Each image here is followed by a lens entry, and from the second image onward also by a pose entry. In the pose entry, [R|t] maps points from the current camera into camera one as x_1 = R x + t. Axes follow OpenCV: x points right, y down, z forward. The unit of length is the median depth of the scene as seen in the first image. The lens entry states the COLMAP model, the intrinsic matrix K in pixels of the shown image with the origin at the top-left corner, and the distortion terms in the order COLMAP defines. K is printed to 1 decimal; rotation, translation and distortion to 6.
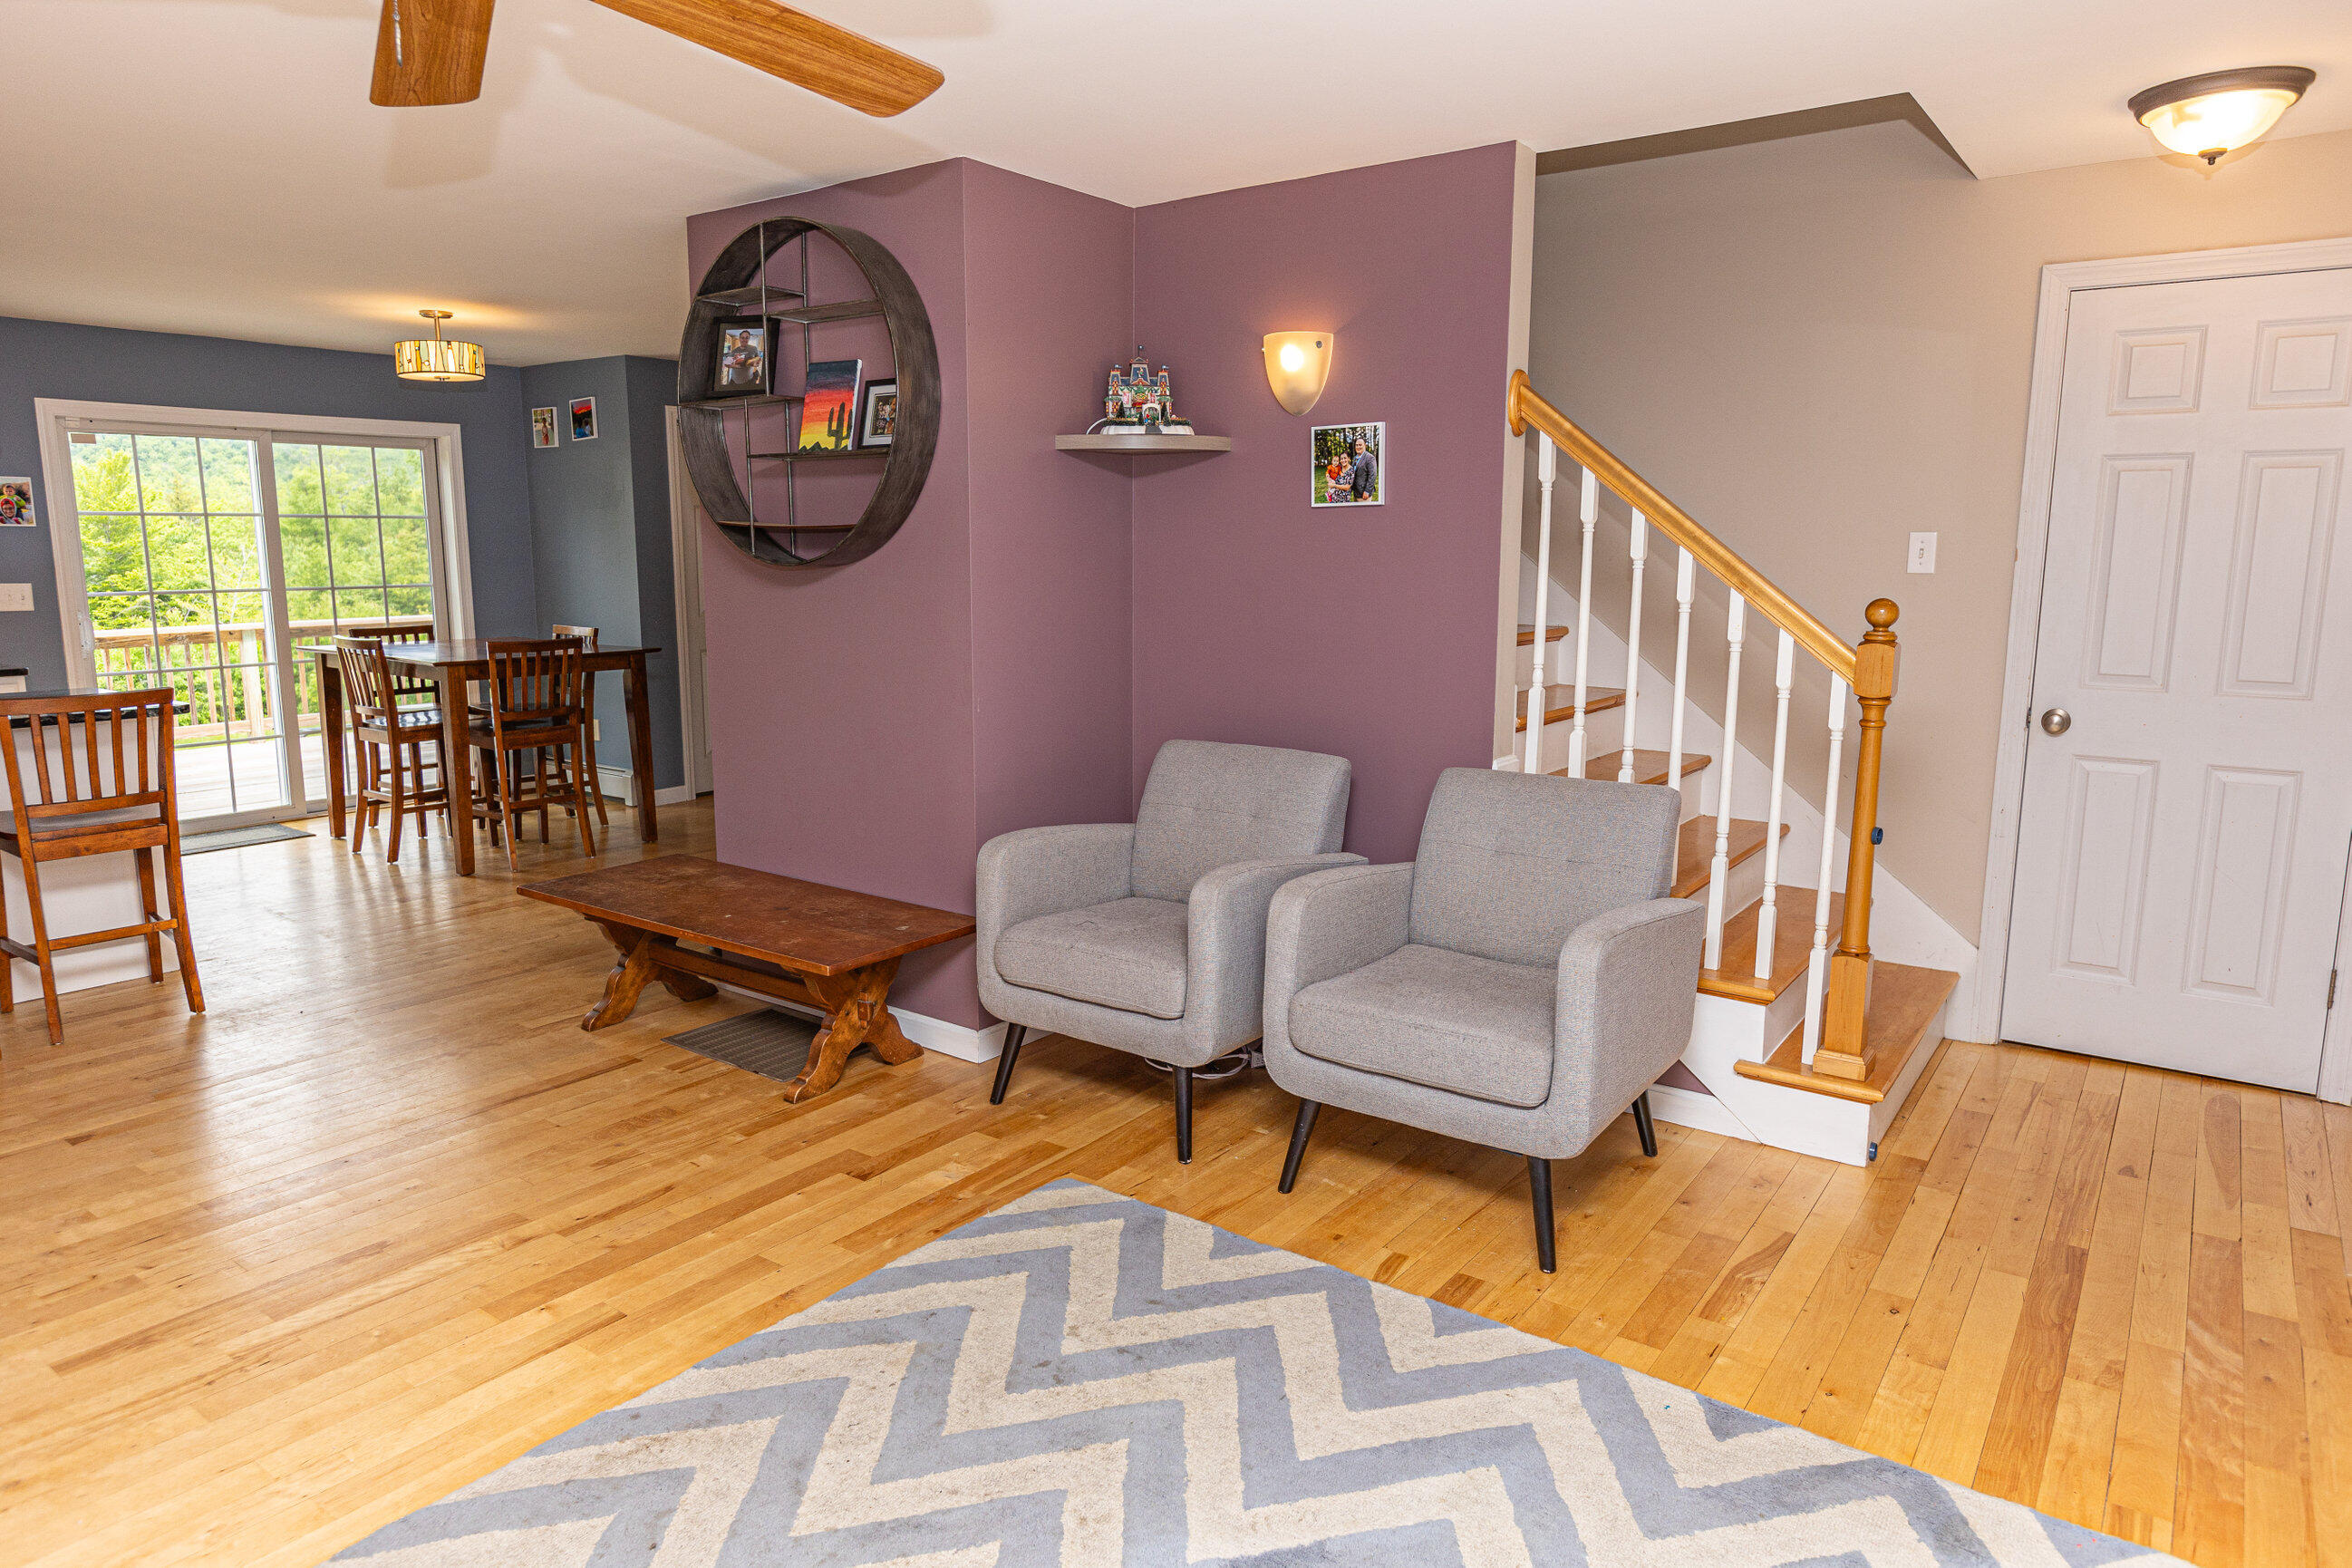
lens RADIAL K [[1459.4, 0, 1165.1], [0, 1459.4, 776.2], [0, 0, 1]] dist [-0.001535, 0.002073]
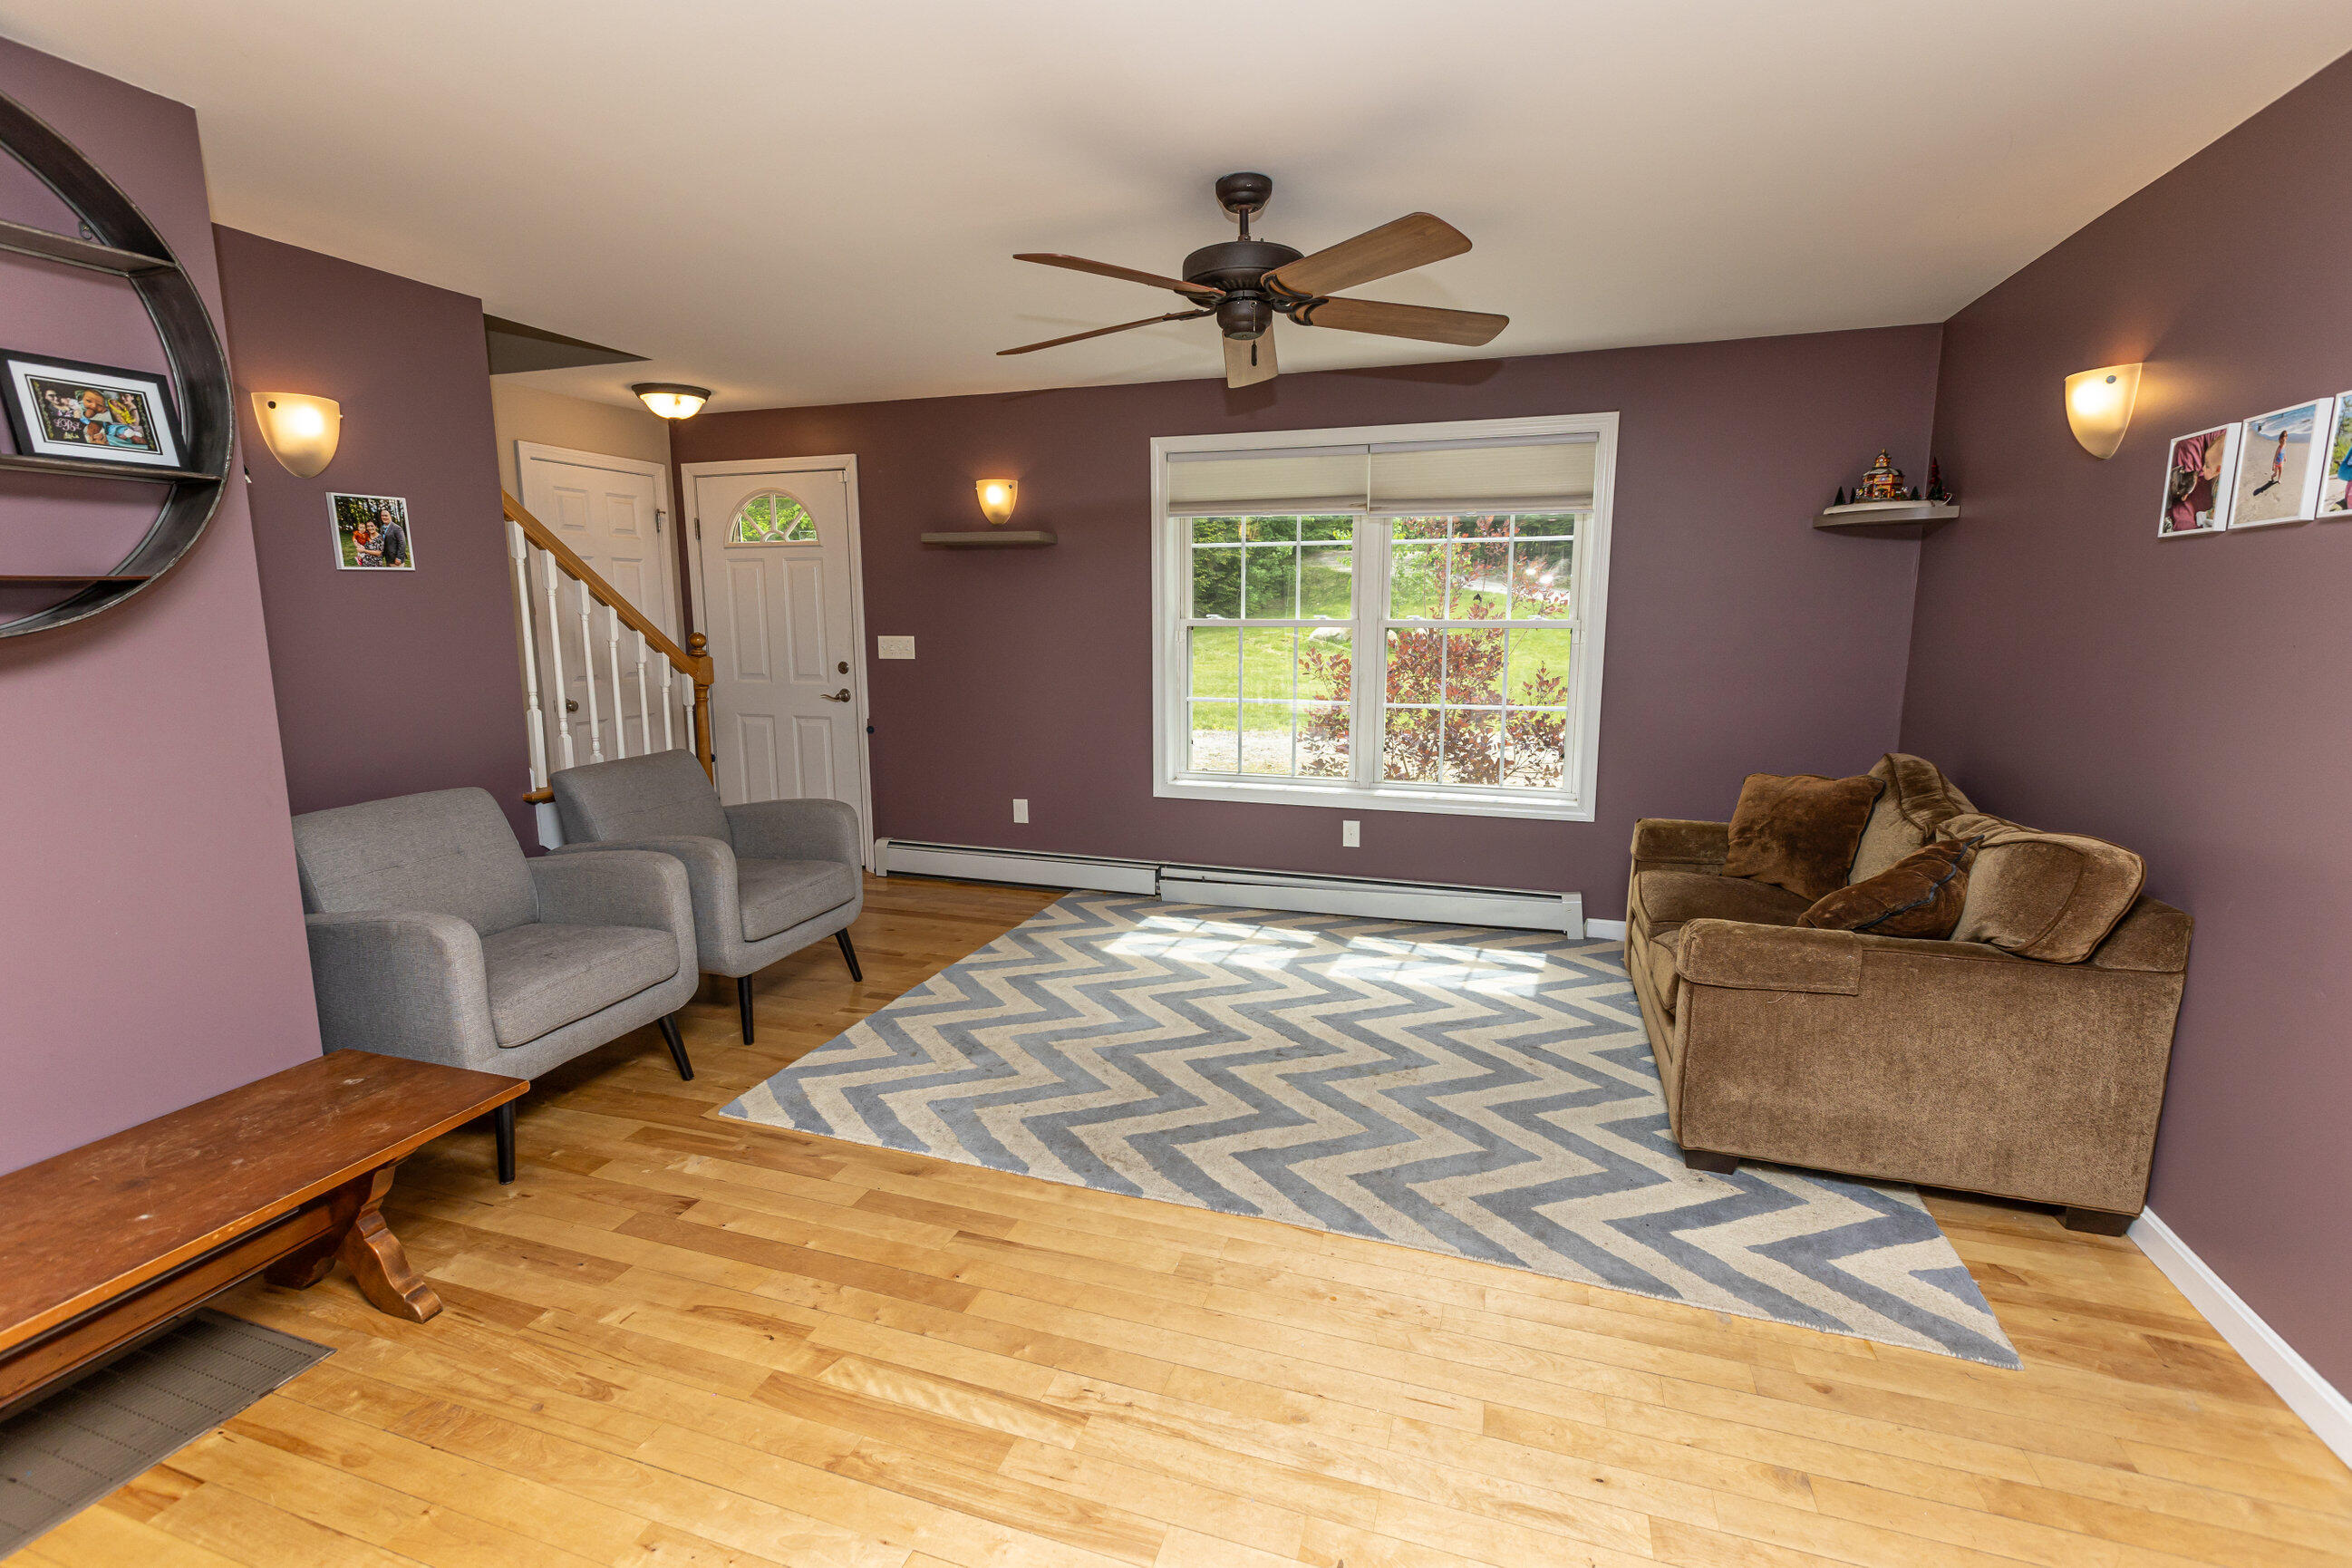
lens RADIAL K [[1059.5, 0, 1176.0], [0, 1059.5, 784.0], [0, 0, 1]] dist [0.000762, -0.000001]
pose [[-0.315177, -0.158874, 0.935640, -0.985705], [0.153911, 0.964280, 0.215583, -0.129082], [-0.936470, 0.211952, -0.279466, 0.819557]]
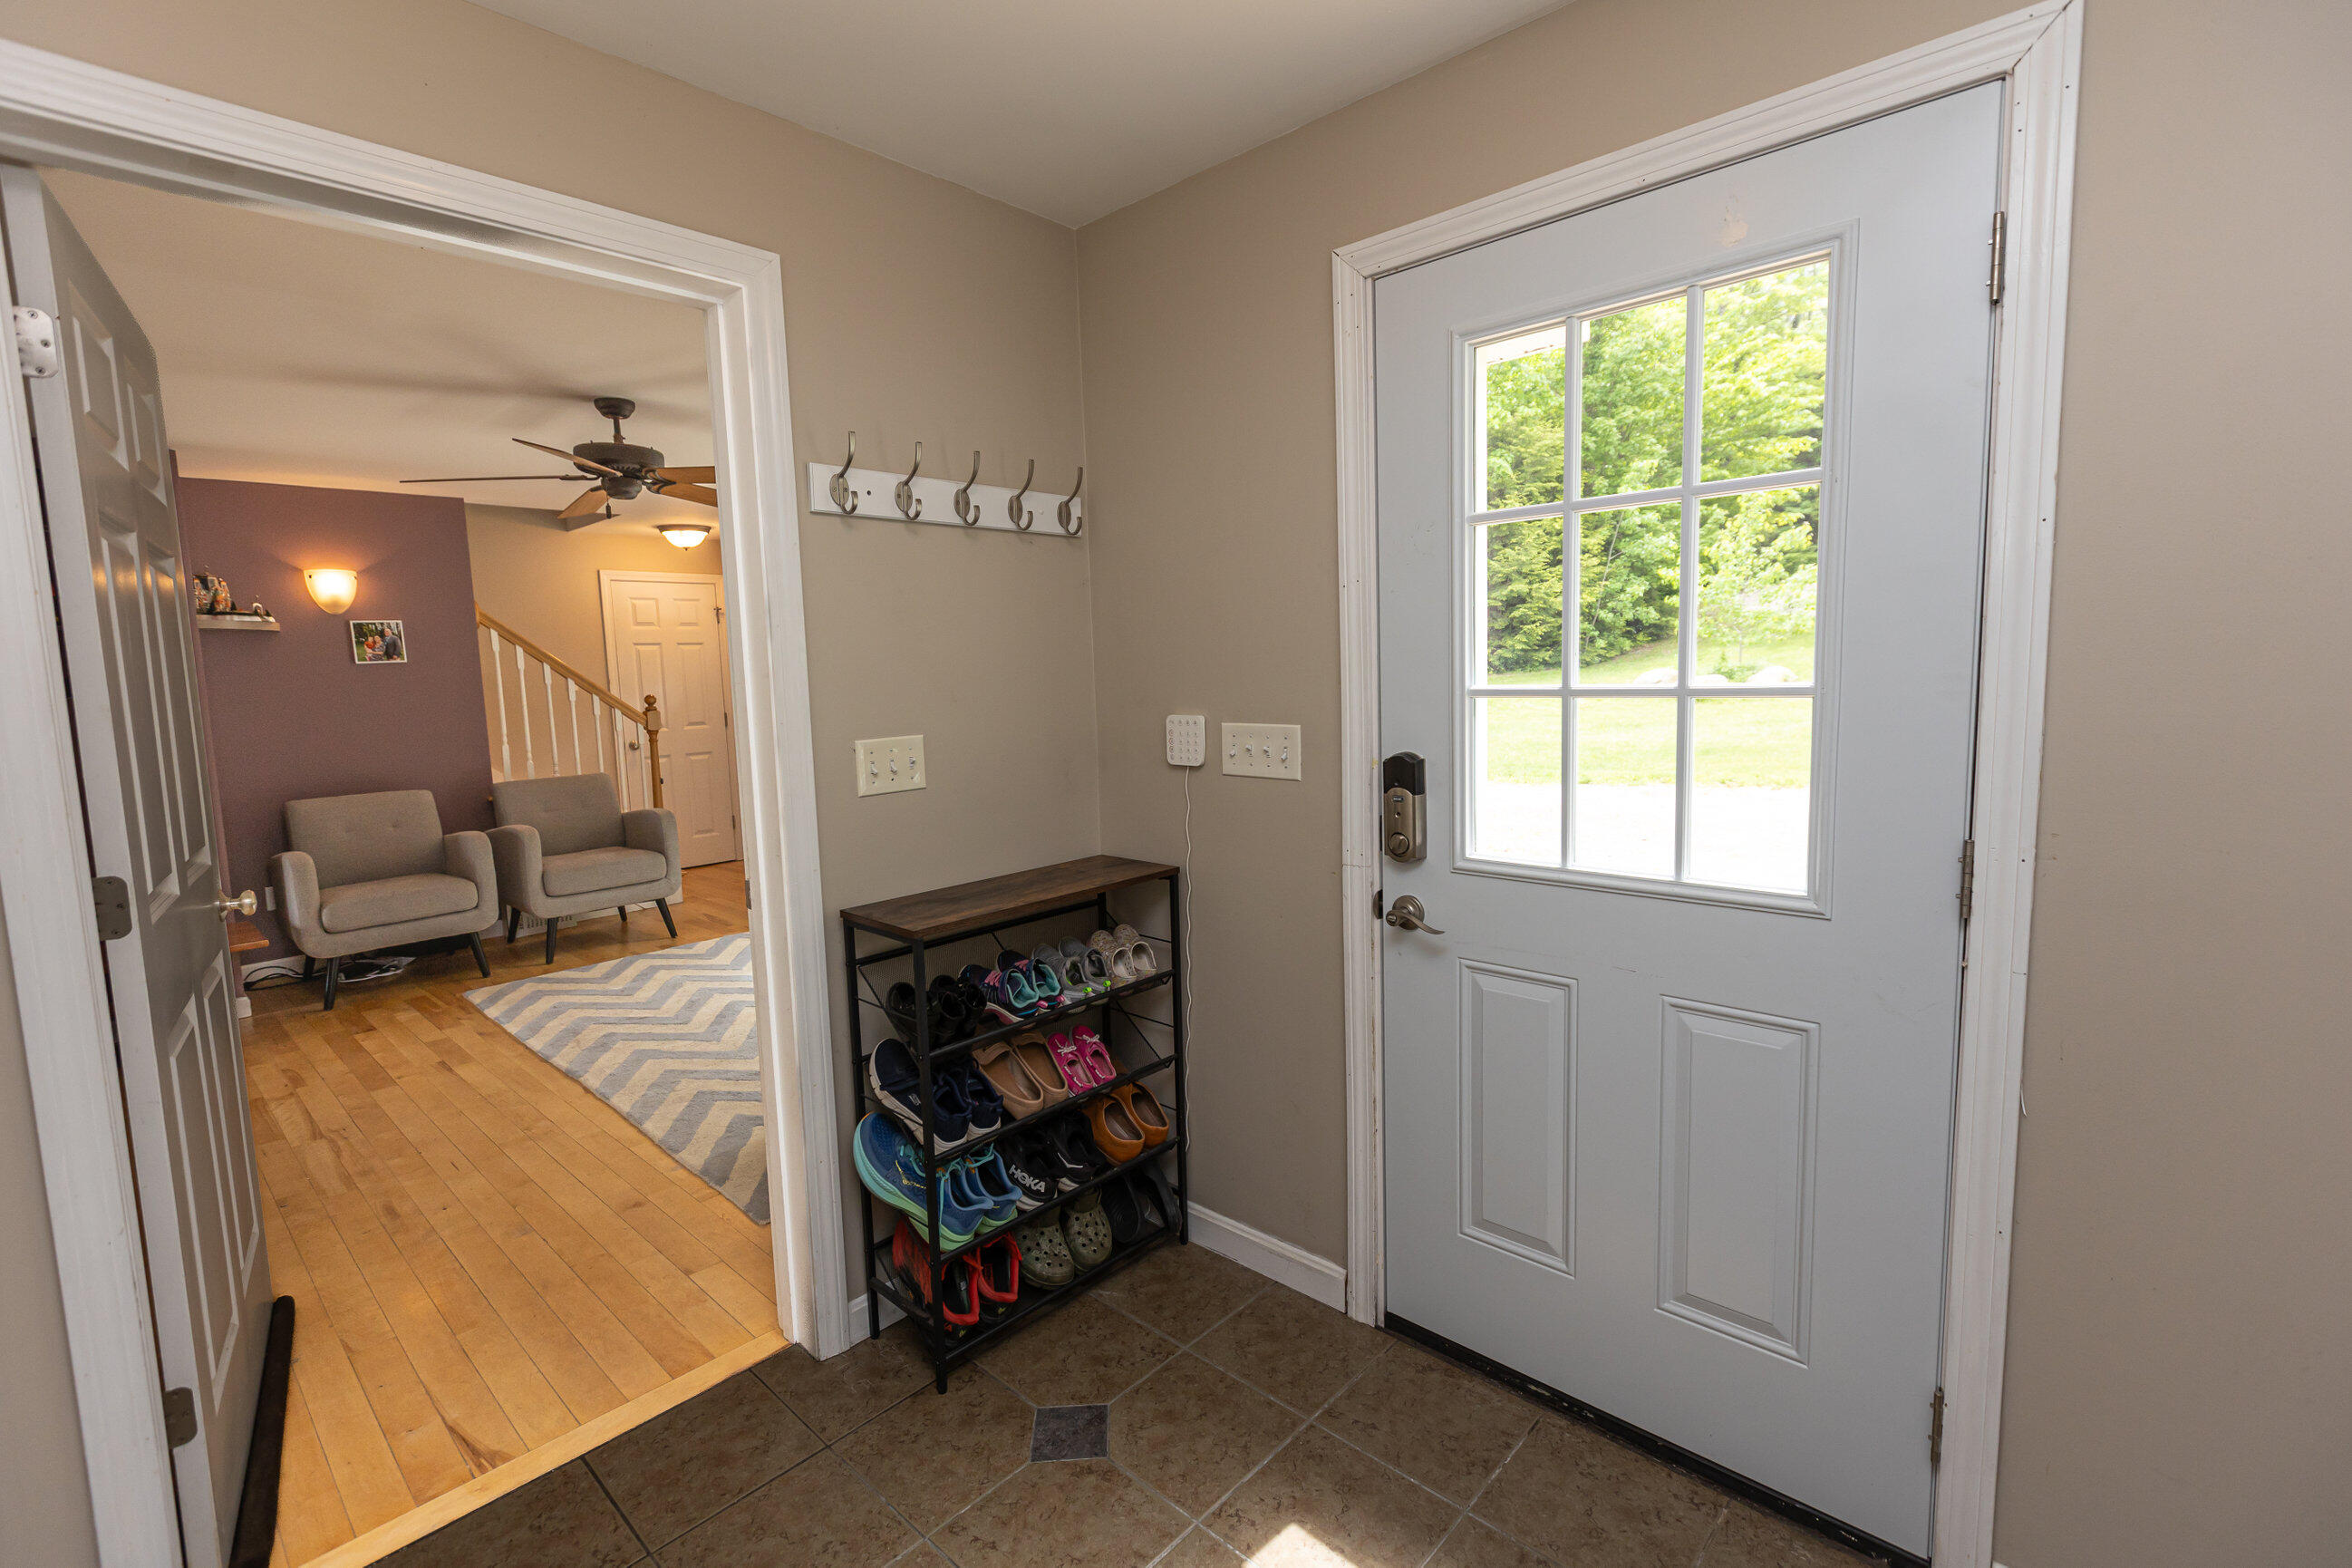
lens RADIAL K [[1061.2, 0, 1174.2], [0, 1061.2, 792.4], [0, 0, 1]] dist [-0.000122, -0.000102]
pose [[0.116932, -0.122855, 0.985512, -1.344772], [0.192088, 0.976379, 0.098925, 0.049117], [-0.974387, 0.177737, 0.137769, -0.199123]]
